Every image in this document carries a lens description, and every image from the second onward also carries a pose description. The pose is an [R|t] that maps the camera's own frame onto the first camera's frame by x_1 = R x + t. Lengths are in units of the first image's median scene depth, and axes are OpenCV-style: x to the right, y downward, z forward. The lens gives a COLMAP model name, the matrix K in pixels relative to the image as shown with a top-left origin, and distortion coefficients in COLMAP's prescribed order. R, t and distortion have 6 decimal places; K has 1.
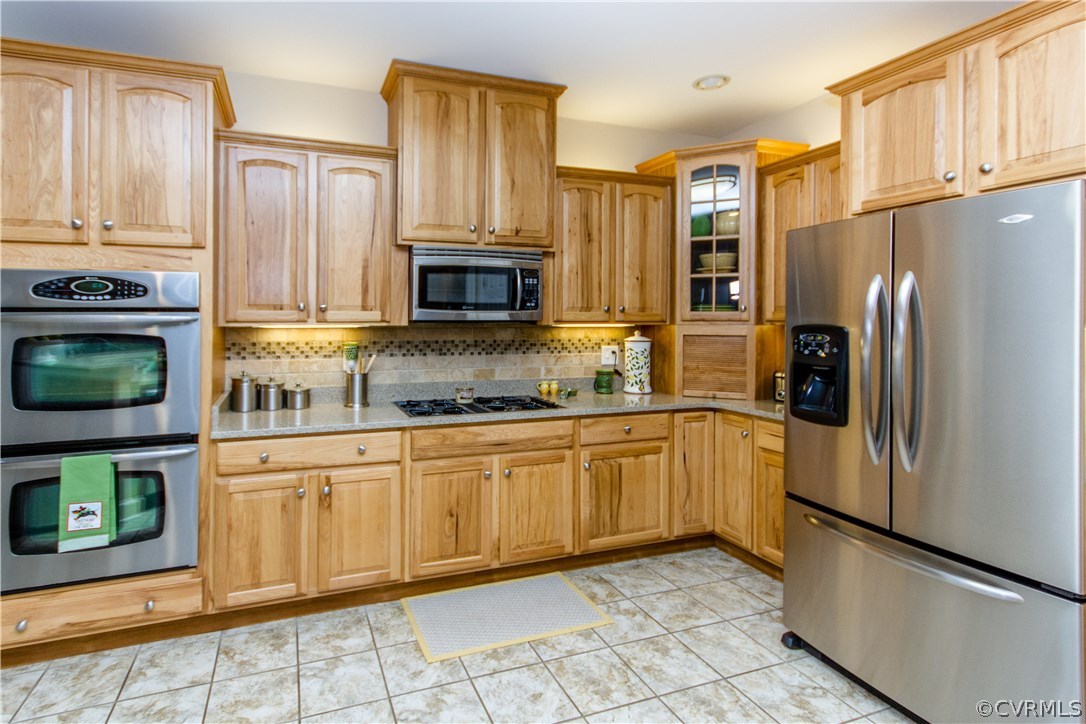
lens RADIAL K [[513.1, 0, 542.8], [0, 513.1, 313.3], [0, 0, 1]] dist [0.002512, 0.001590]
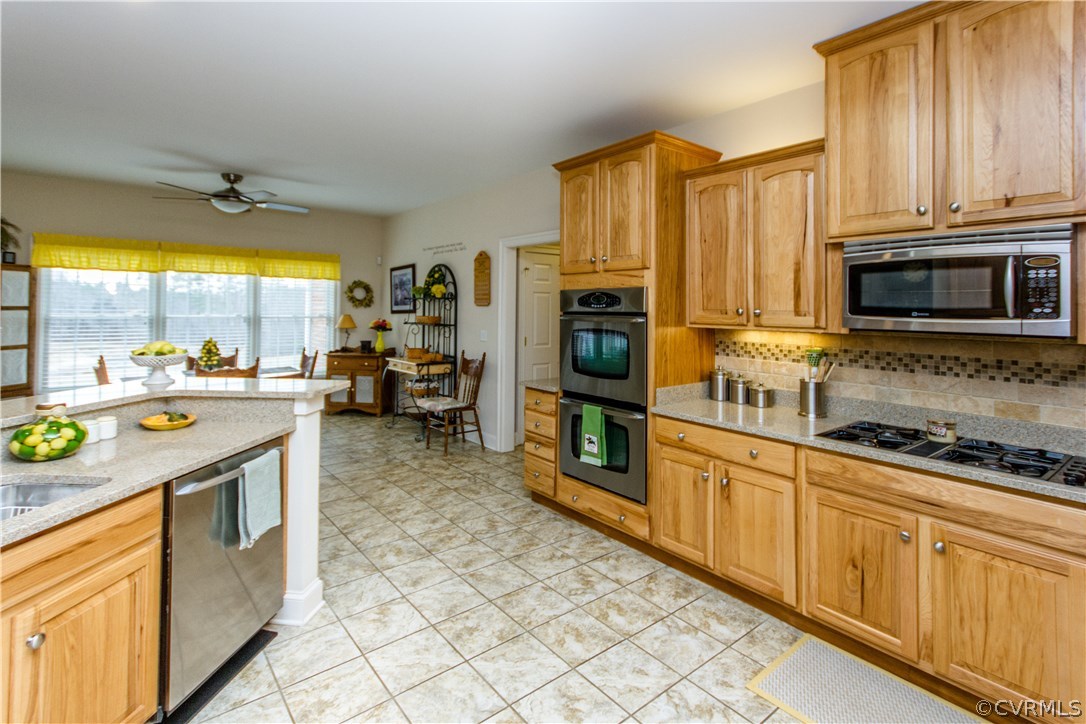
lens RADIAL K [[523.9, 0, 542.1], [0, 523.9, 300.2], [0, 0, 1]] dist [0.002051, 0.001396]
pose [[0.332526, -0.009953, -0.943042, 0.420880], [-0.005334, 0.999908, -0.012434, -0.020193], [0.943079, 0.009165, 0.332443, 0.221921]]
